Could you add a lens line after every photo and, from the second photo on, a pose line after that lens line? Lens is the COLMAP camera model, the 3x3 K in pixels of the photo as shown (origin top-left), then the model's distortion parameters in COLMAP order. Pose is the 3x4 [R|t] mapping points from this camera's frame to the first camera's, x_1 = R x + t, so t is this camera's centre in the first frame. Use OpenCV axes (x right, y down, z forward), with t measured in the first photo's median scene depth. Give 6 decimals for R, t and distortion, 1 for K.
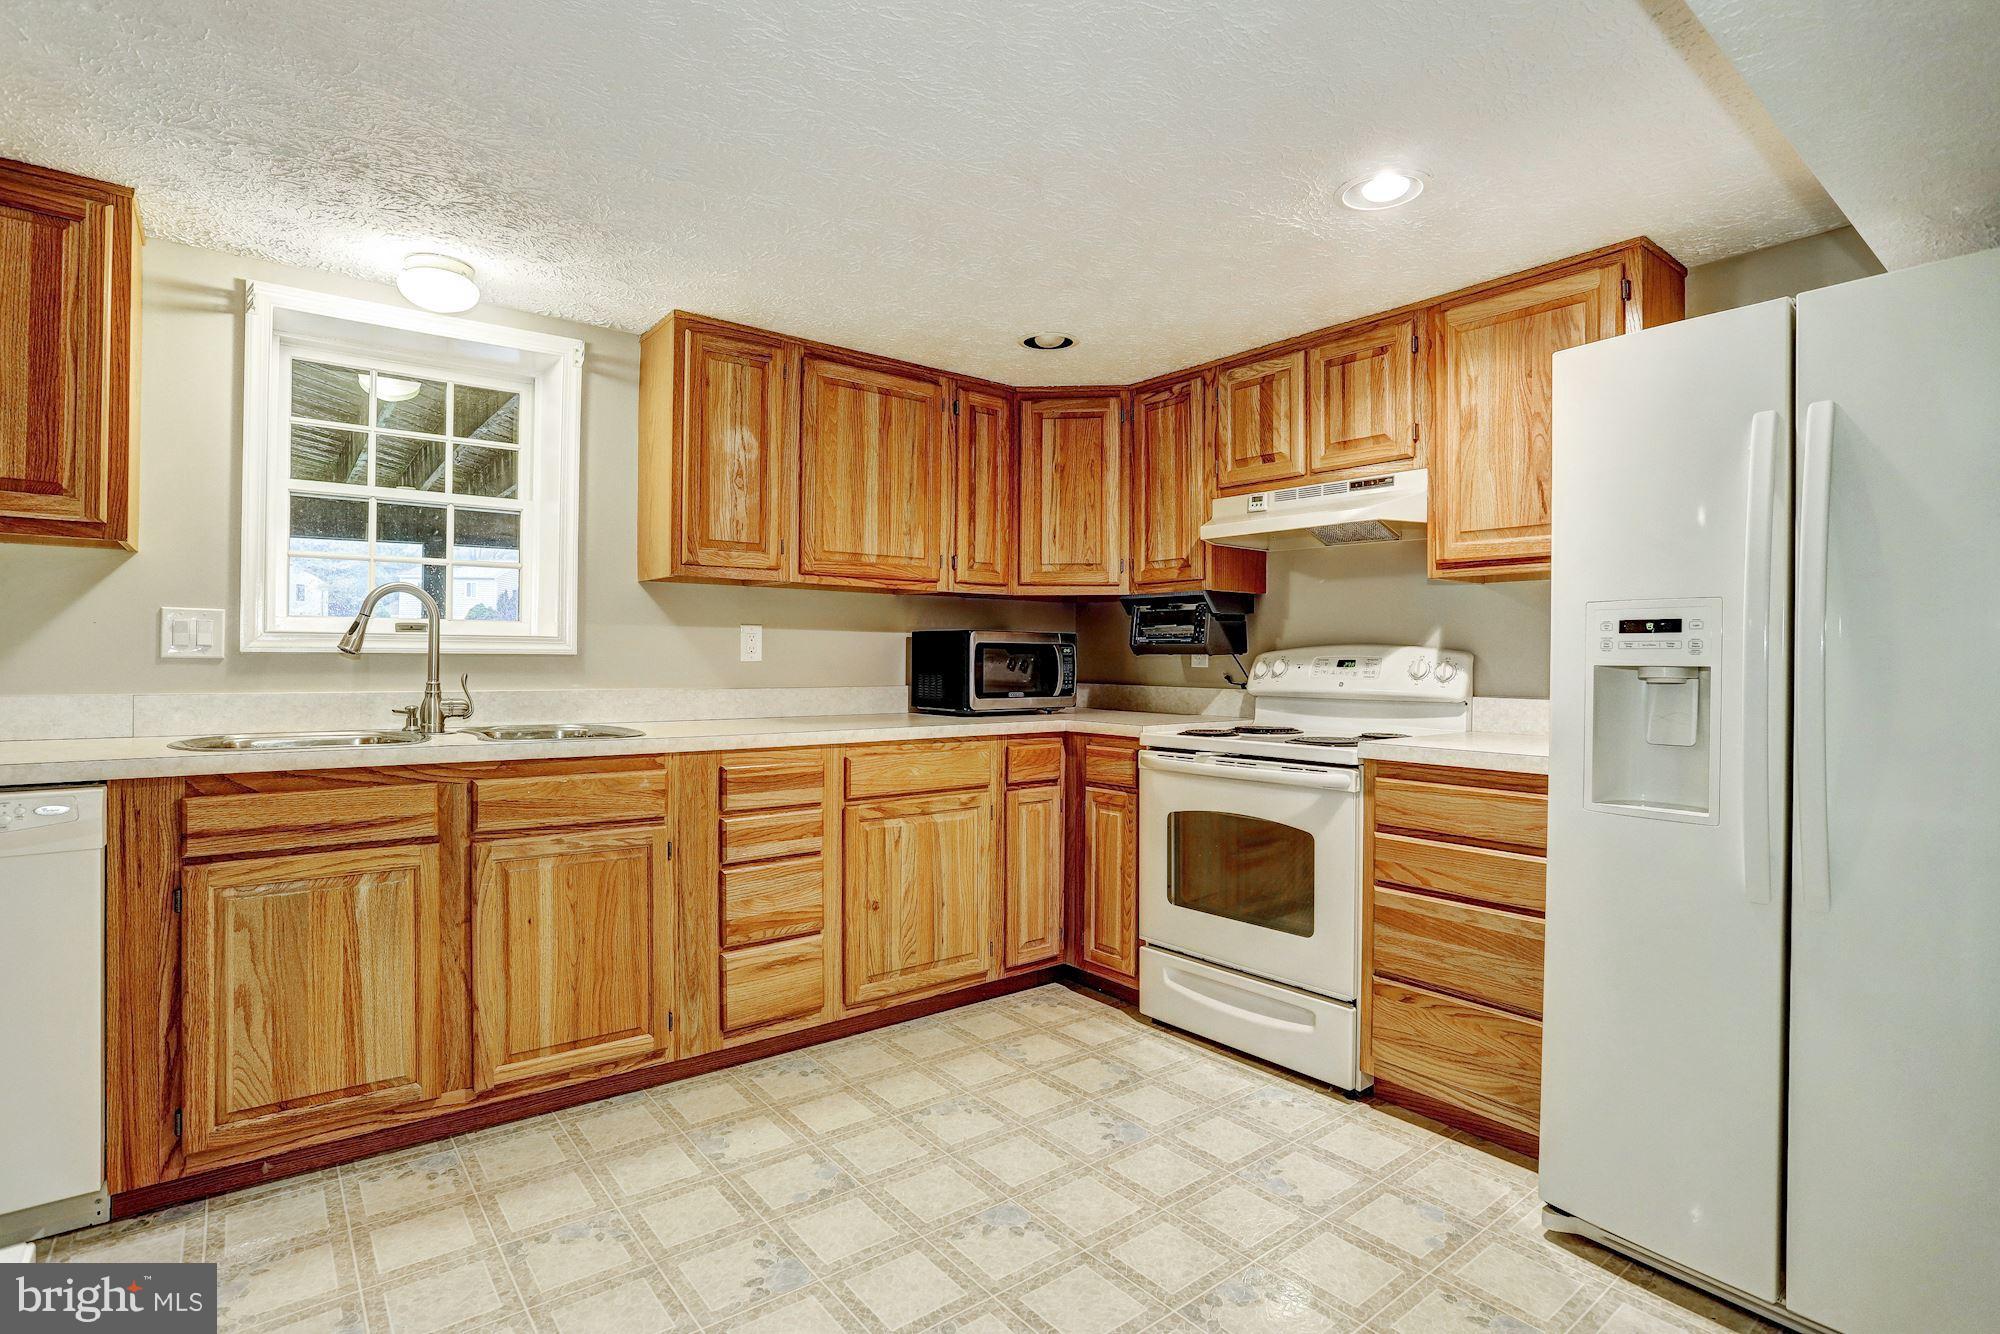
lens RADIAL K [[964.9, 0, 1000.1], [0, 964.9, 662.2], [0, 0, 1]] dist [-0.043737, 0.001063]
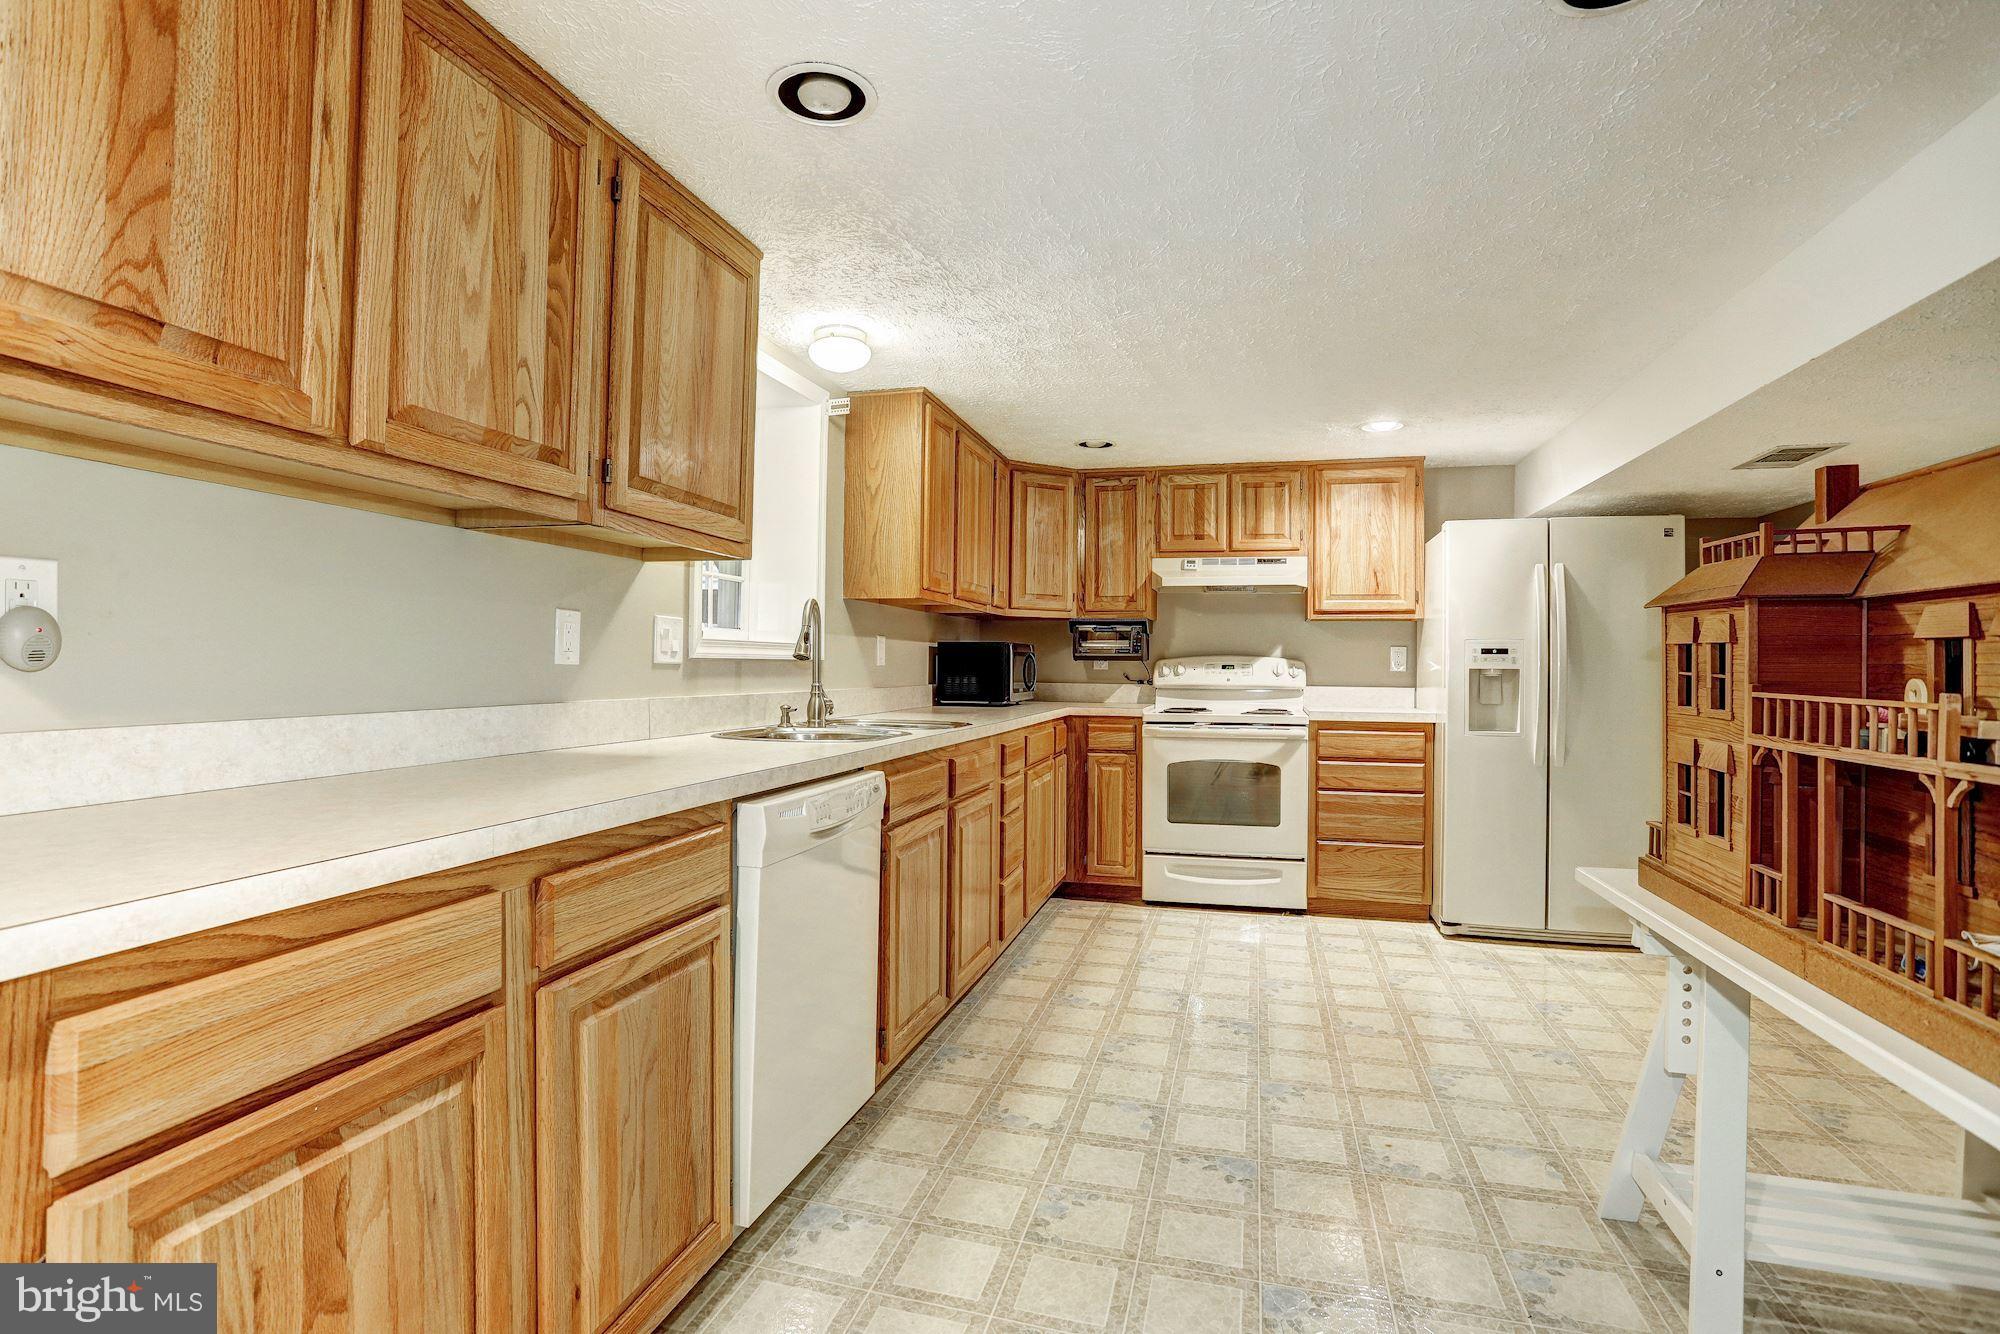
lens RADIAL K [[964.9, 0, 993.0], [0, 964.9, 664.8], [0, 0, 1]] dist [-0.043737, 0.001063]
pose [[0.801576, 0.000315, 0.597893, -0.979049], [-0.001484, 0.999998, 0.001463, -0.004429], [-0.597891, -0.002060, 0.801575, -0.068573]]
